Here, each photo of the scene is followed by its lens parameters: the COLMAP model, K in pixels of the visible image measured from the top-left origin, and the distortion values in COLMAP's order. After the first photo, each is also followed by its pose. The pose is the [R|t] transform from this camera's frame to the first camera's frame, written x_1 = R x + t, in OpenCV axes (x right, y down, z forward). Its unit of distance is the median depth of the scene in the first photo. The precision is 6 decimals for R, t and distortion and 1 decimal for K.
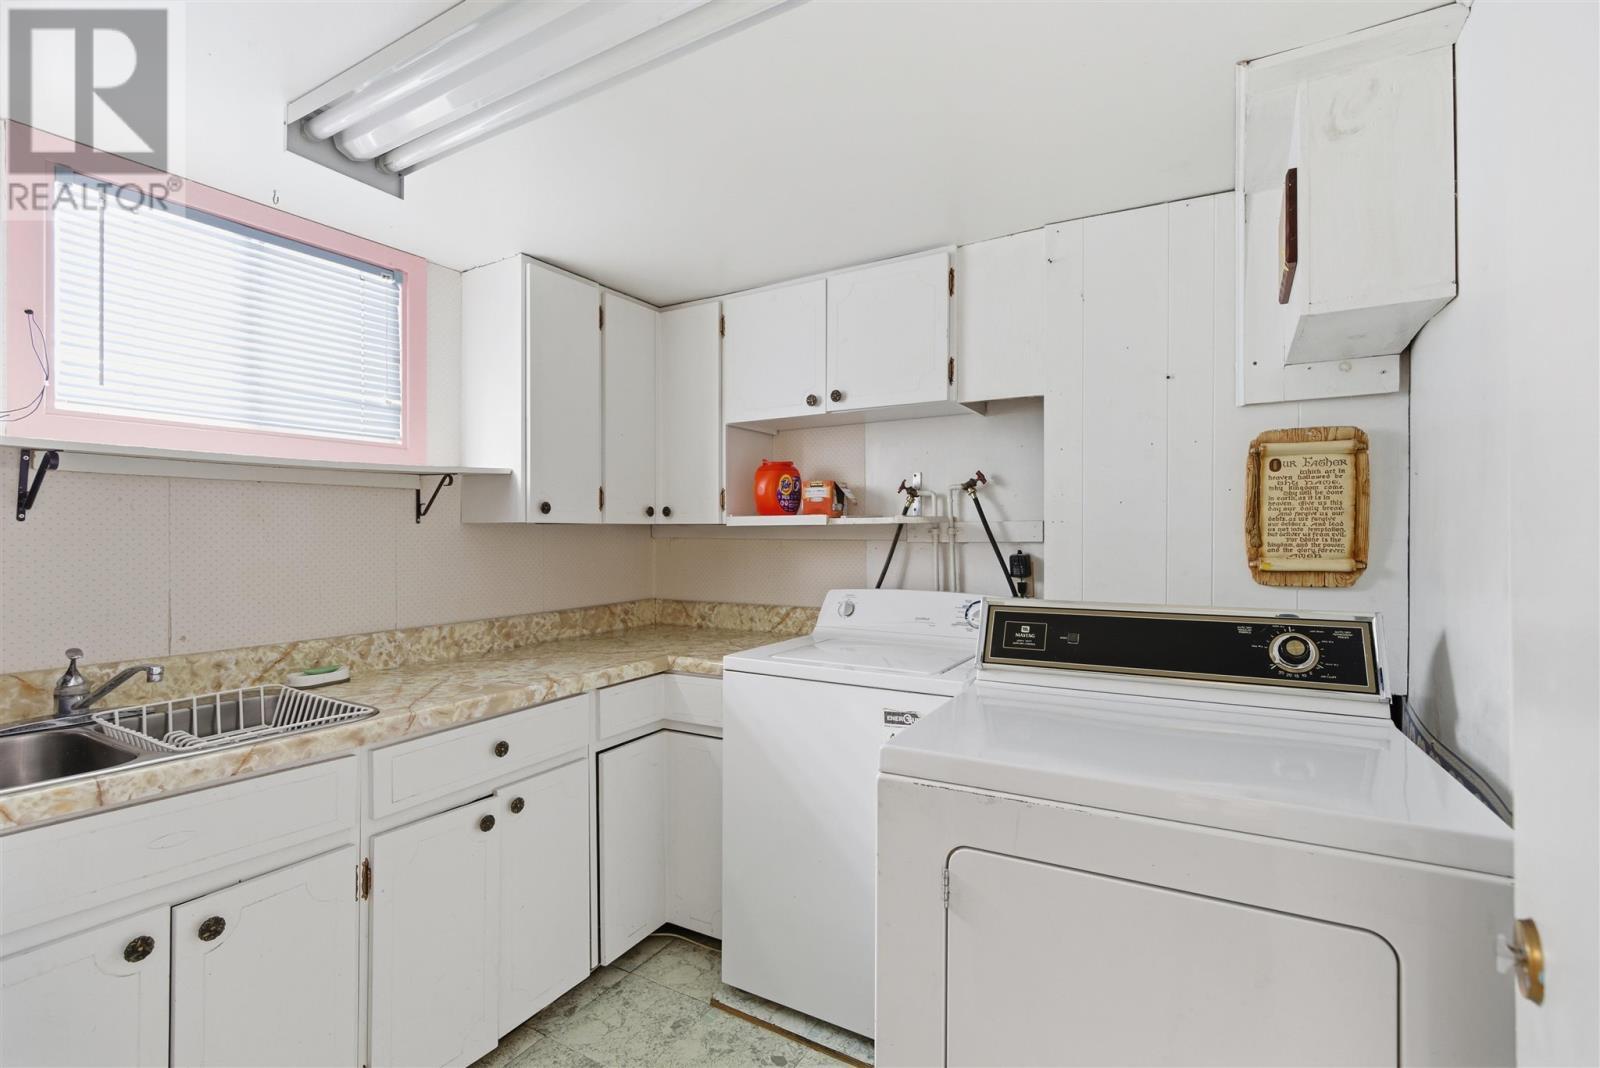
lens RADIAL K [[718.3, 0, 804.0], [0, 718.3, 520.3], [0, 0, 1]] dist [-0.000451, 0.000091]
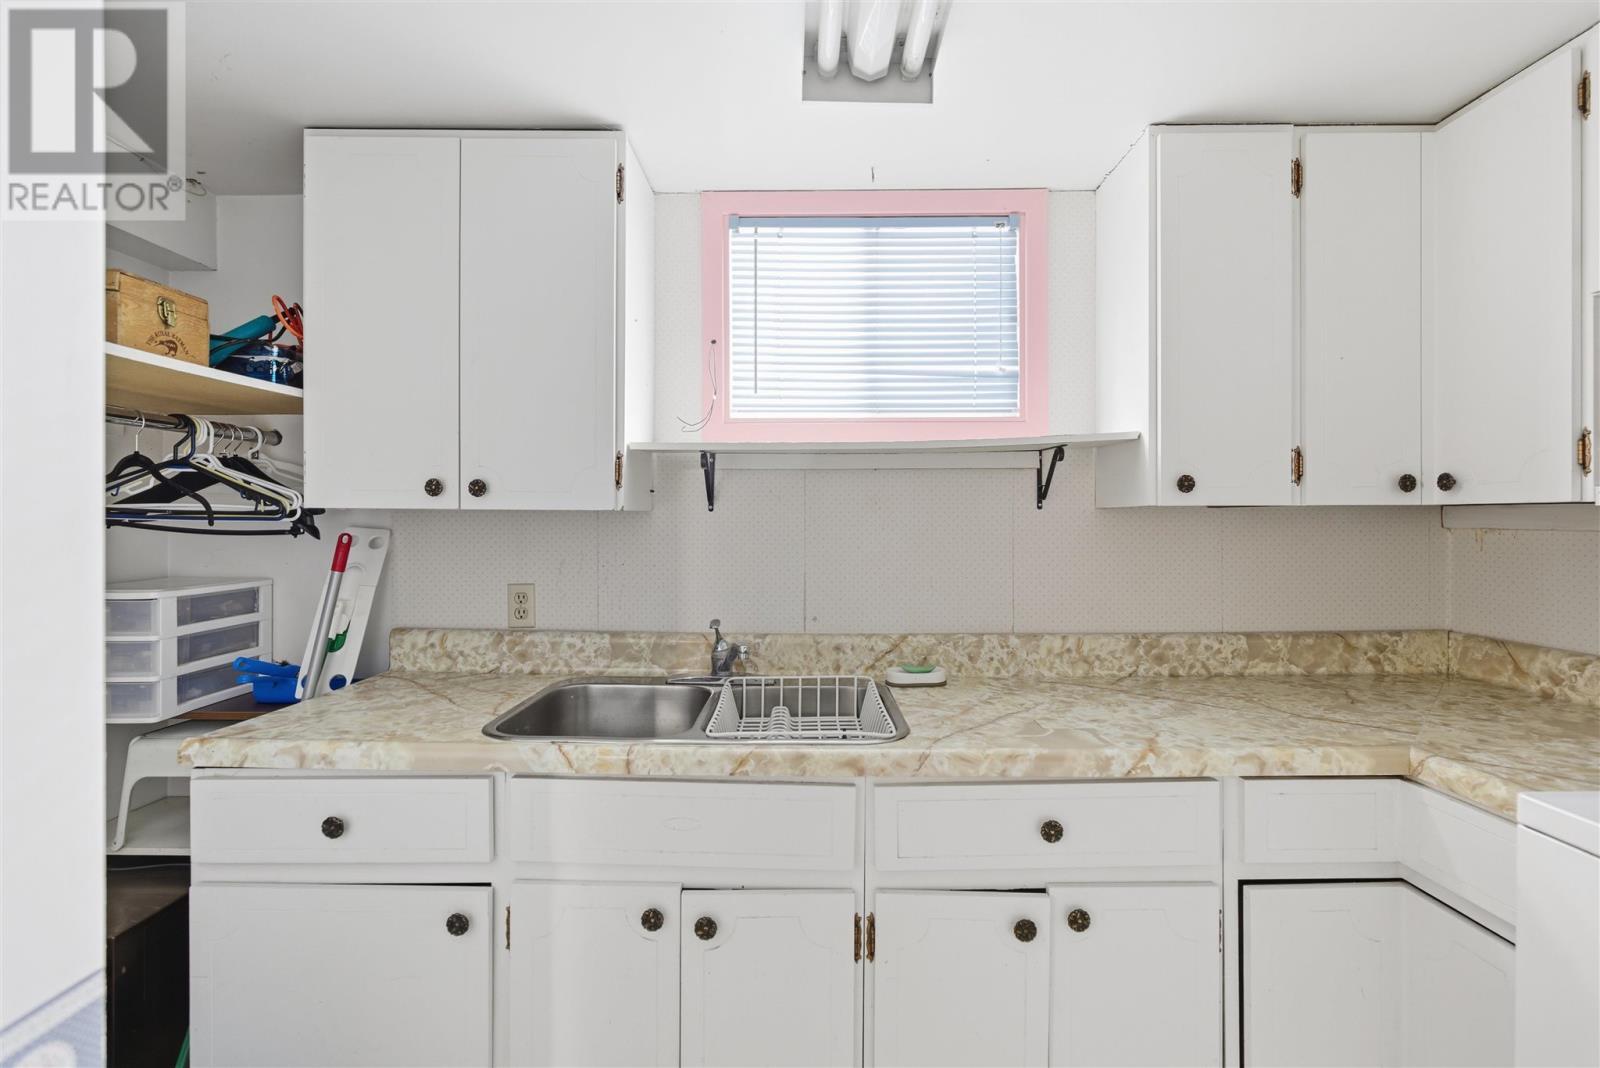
lens RADIAL K [[718.3, 0, 804.0], [0, 718.3, 520.3], [0, 0, 1]] dist [-0.000451, 0.000091]
pose [[0.510165, -0.001365, -0.860076, 0.042359], [0.016463, 0.999831, 0.008178, 0.006227], [0.859919, -0.018332, 0.510101, 0.344360]]
